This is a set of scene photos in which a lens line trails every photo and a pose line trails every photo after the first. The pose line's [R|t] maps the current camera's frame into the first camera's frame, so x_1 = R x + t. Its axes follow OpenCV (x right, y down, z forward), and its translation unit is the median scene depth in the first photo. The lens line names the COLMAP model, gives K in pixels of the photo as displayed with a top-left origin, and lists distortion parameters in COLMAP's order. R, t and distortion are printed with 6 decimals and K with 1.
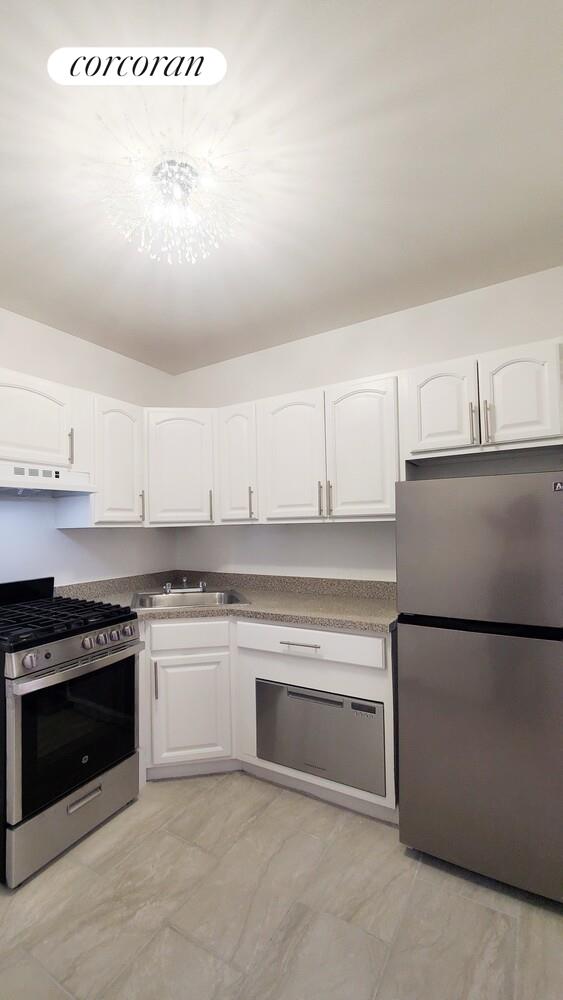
lens RADIAL K [[347.0, 0, 281.1], [0, 347.0, 516.1], [0, 0, 1]] dist [0.000742, -0.000088]
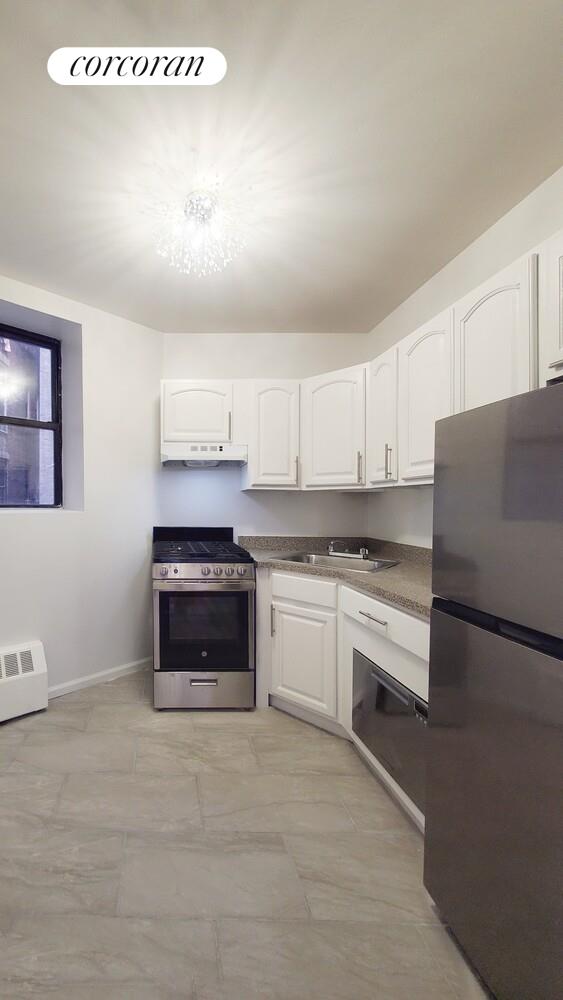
lens RADIAL K [[407.0, 0, 281.5], [0, 407.0, 500.0], [0, 0, 1]] dist [-0.001044, 0.000072]
pose [[0.655209, 0.011047, -0.755367, 0.674628], [0.006283, 0.999779, 0.020072, 0.046377], [0.755421, -0.017897, 0.654995, 0.146106]]
